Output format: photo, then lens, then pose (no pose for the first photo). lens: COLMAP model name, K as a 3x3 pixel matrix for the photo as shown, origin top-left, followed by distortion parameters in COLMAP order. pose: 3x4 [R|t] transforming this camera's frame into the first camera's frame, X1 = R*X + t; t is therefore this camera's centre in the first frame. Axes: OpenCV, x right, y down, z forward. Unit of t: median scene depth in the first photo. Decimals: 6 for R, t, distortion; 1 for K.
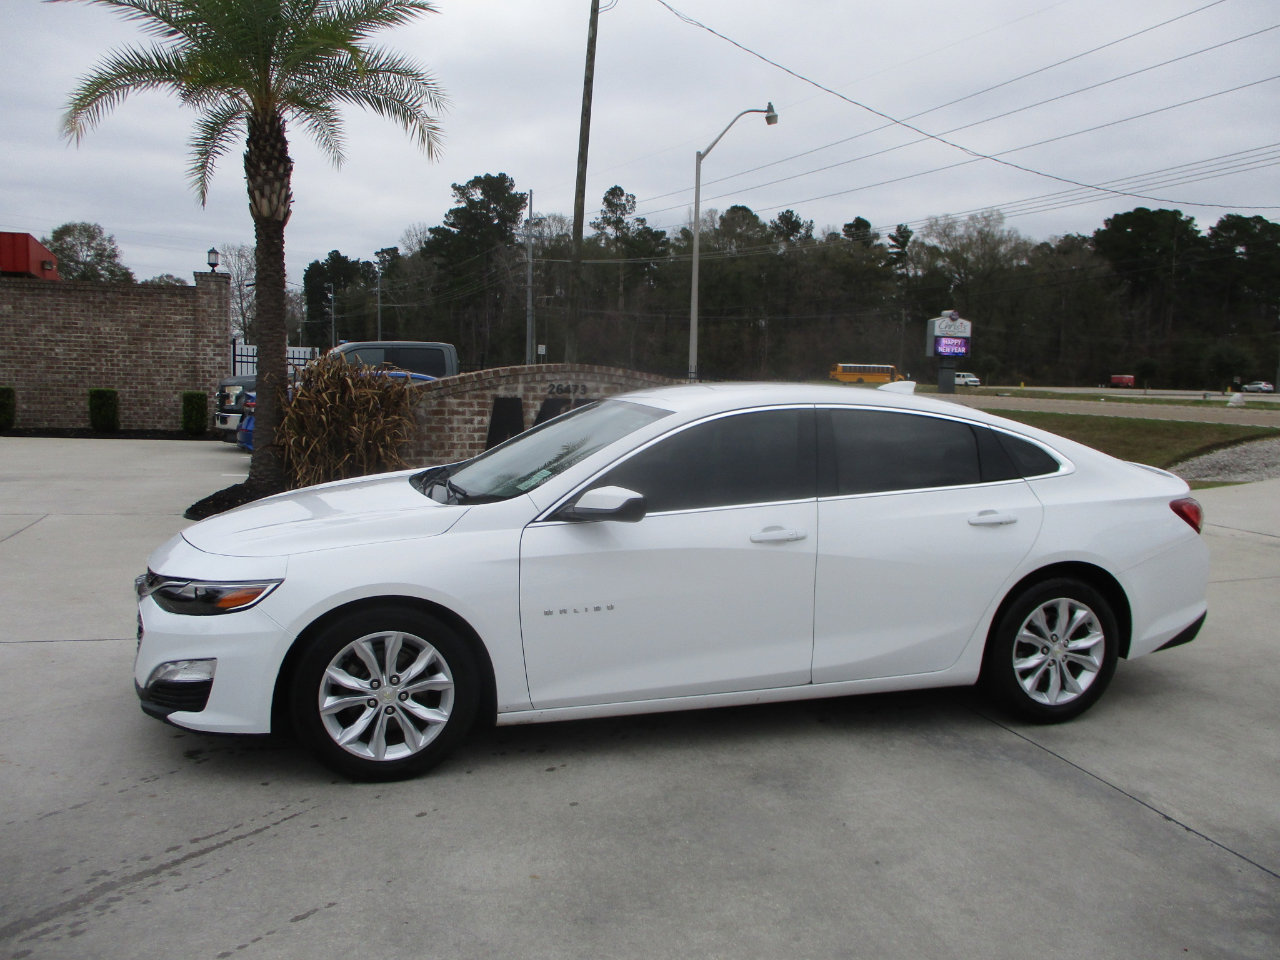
lens RADIAL K [[1054.4, 0, 642.6], [0, 1054.4, 465.3], [0, 0, 1]] dist [-0.034488, 0.005057]
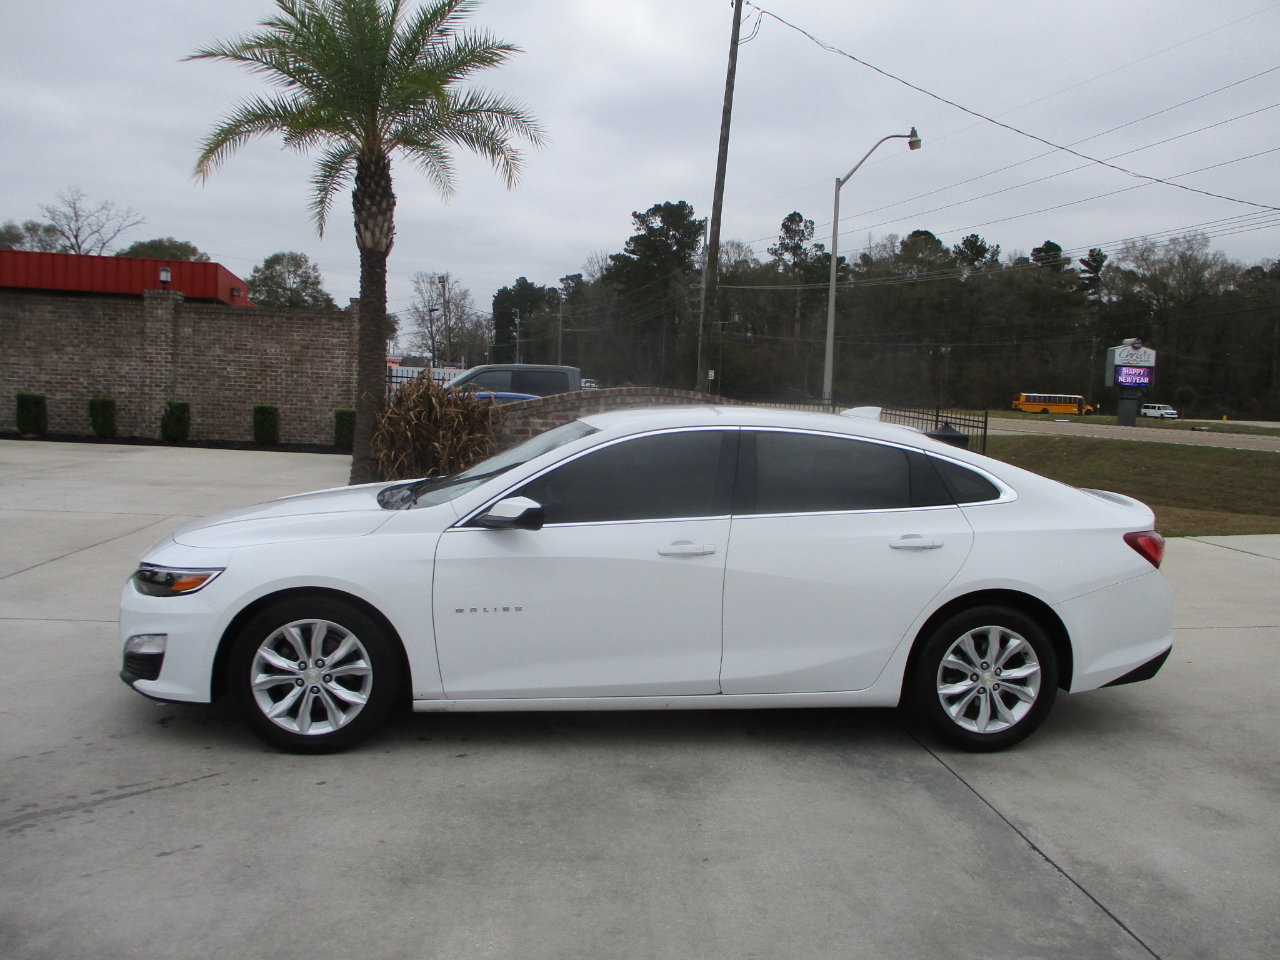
lens RADIAL K [[1054.4, 0, 642.6], [0, 1054.4, 465.3], [0, 0, 1]] dist [-0.034488, 0.005057]
pose [[0.985240, 0.025249, -0.169308, 0.097993], [-0.029298, 0.999340, -0.021464, 0.002506], [0.168654, 0.026108, 0.985329, -0.016793]]
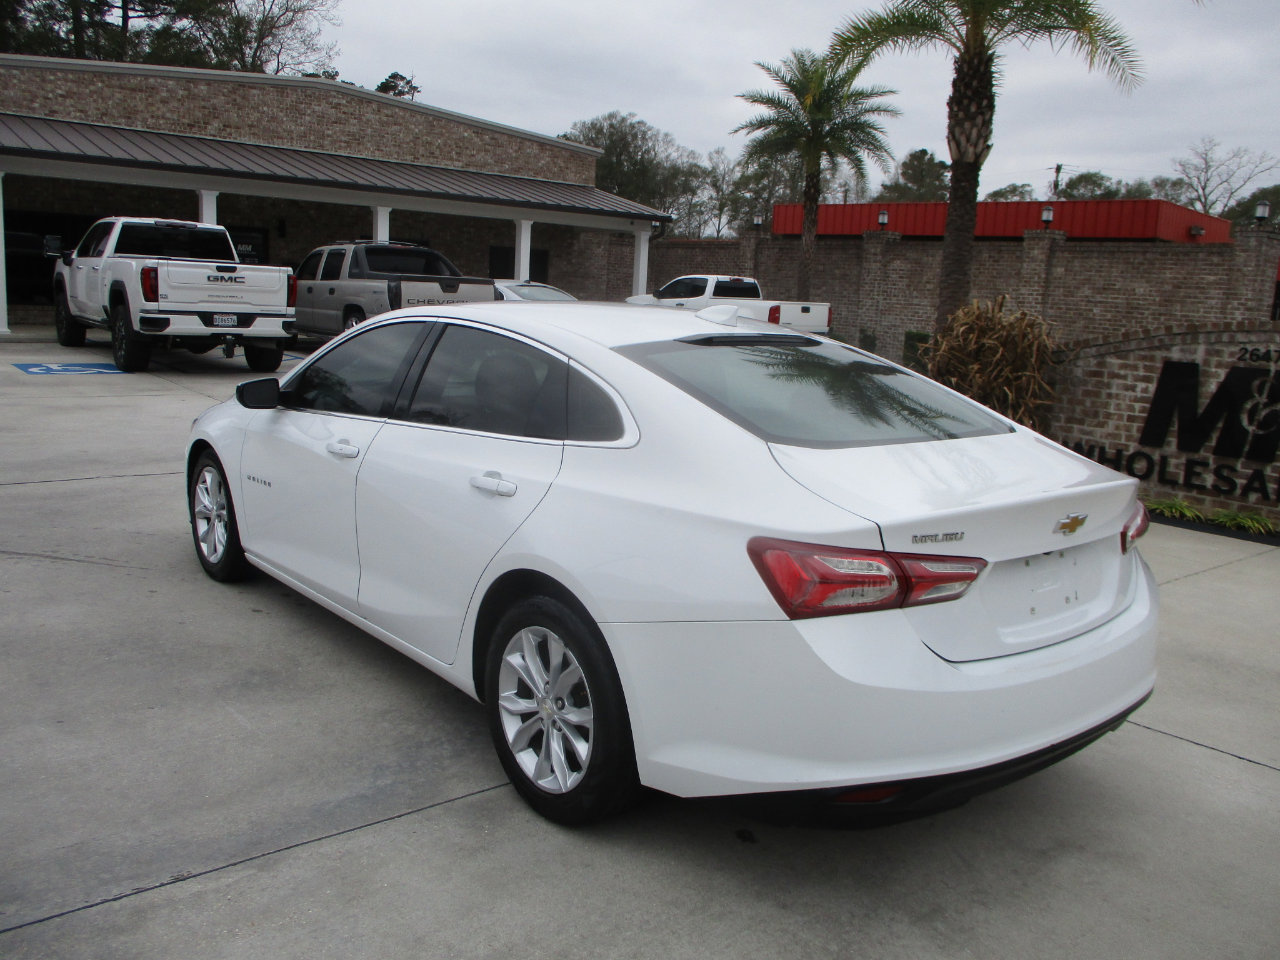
lens RADIAL K [[1054.4, 0, 642.6], [0, 1054.4, 465.3], [0, 0, 1]] dist [-0.034488, 0.005057]
pose [[0.385697, 0.142772, -0.911512, 0.411116], [-0.122309, 0.987147, 0.102865, -0.019064], [0.914482, 0.071811, 0.398202, 0.326634]]
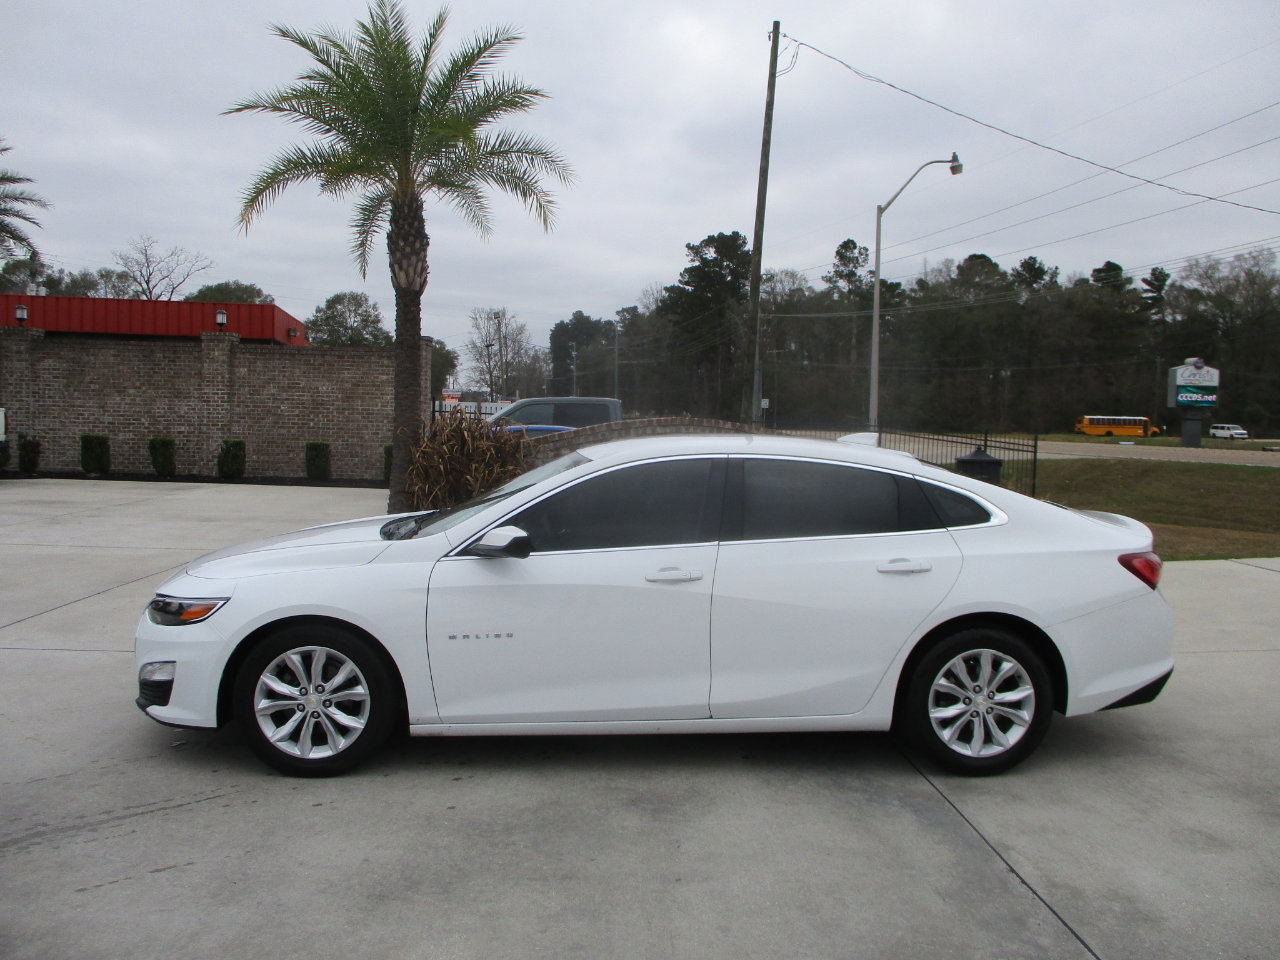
lens RADIAL K [[1054.4, 0, 642.6], [0, 1054.4, 465.3], [0, 0, 1]] dist [-0.034488, 0.005057]
pose [[0.974311, 0.004095, -0.225169, 0.126971], [-0.015580, 0.998665, -0.049250, 0.002973], [0.224667, 0.051492, 0.973074, -0.020824]]
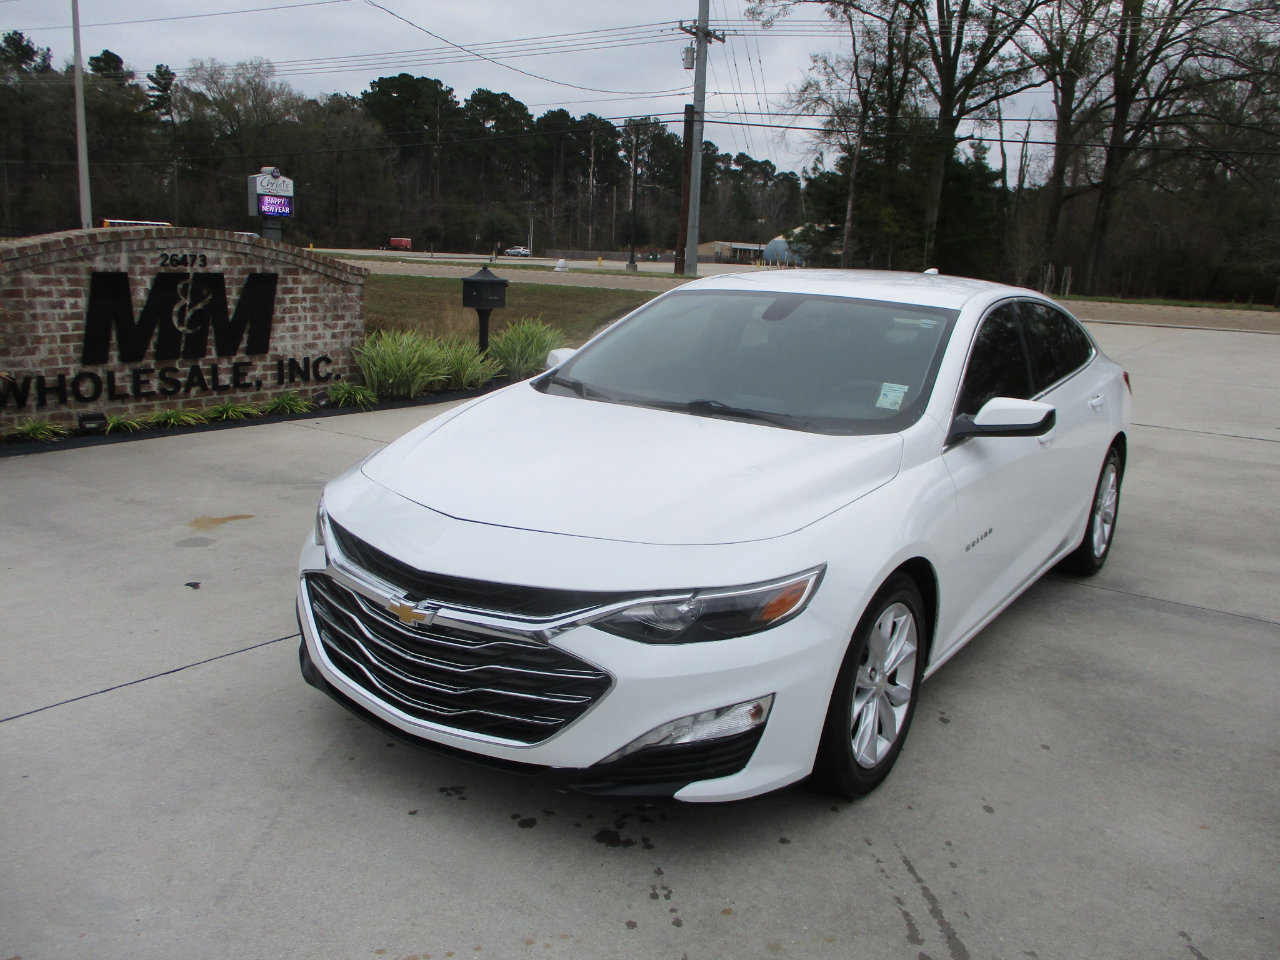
lens RADIAL K [[1054.4, 0, 642.6], [0, 1054.4, 465.3], [0, 0, 1]] dist [-0.034488, 0.005057]
pose [[0.779067, -0.110141, 0.617191, -0.291993], [0.028682, 0.989678, 0.140410, -0.020863], [-0.626285, -0.091686, 0.774184, 0.175434]]
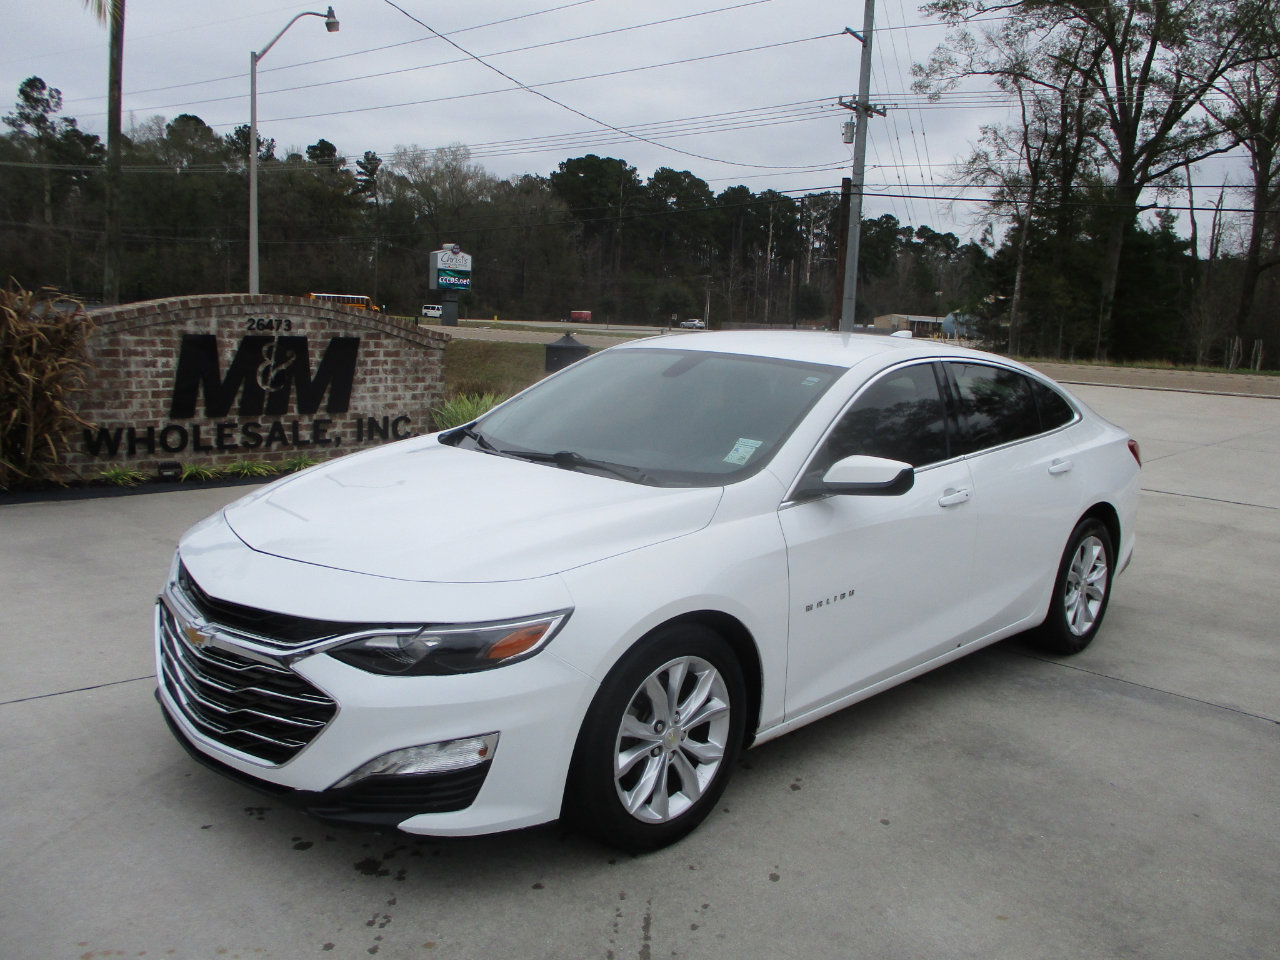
lens RADIAL K [[1054.4, 0, 642.6], [0, 1054.4, 465.3], [0, 0, 1]] dist [-0.034488, 0.005057]
pose [[0.874473, -0.048920, 0.482601, -0.214955], [0.017482, 0.997434, 0.069429, -0.012934], [-0.484759, -0.052277, 0.873084, 0.115509]]
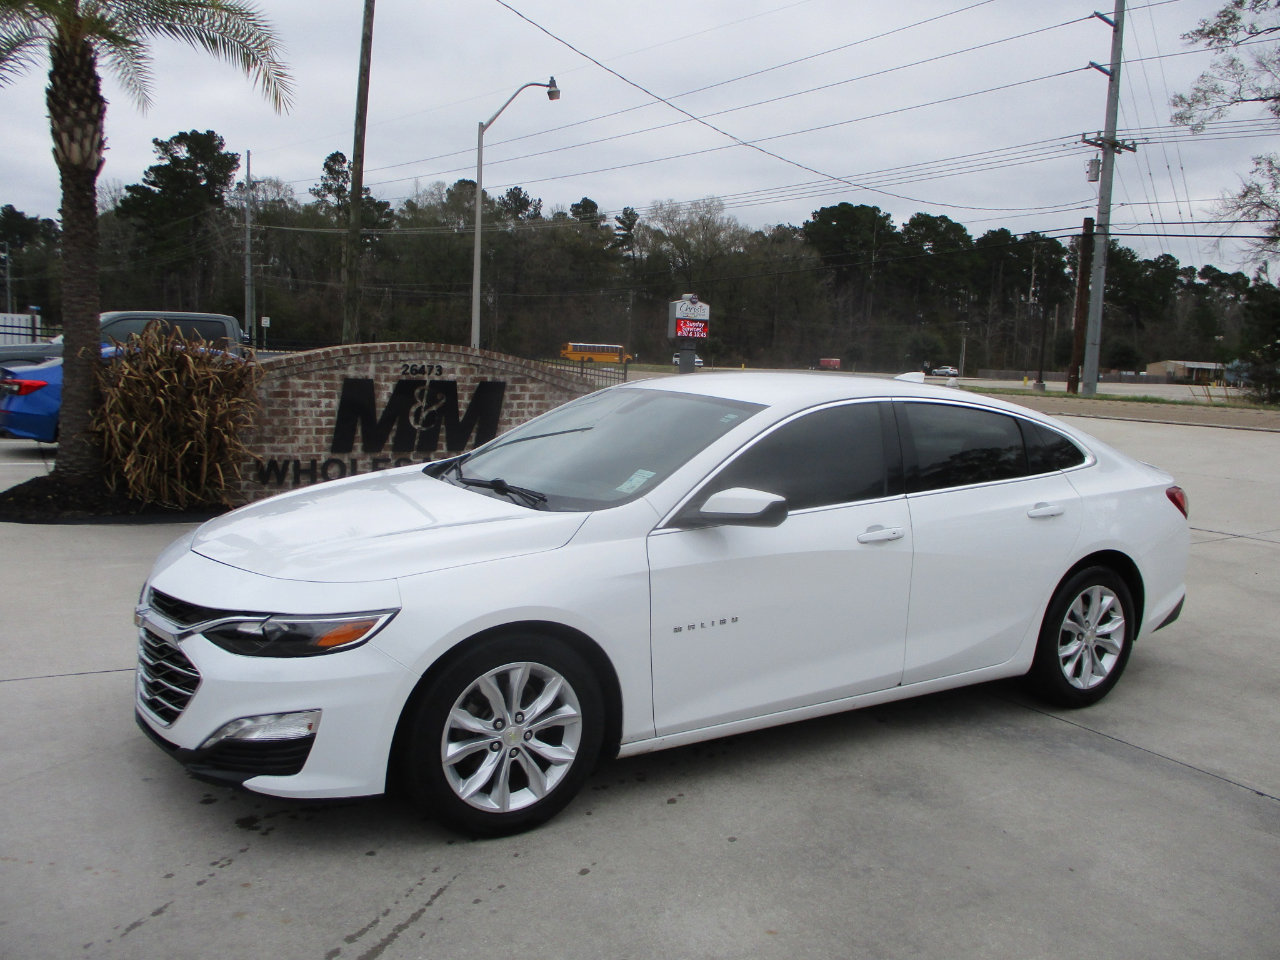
lens RADIAL K [[1054.4, 0, 642.6], [0, 1054.4, 465.3], [0, 0, 1]] dist [-0.034488, 0.005057]
pose [[0.965210, -0.010079, 0.261280, -0.123824], [0.004569, 0.999754, 0.021690, -0.007151], [-0.261435, -0.019742, 0.965019, 0.049258]]
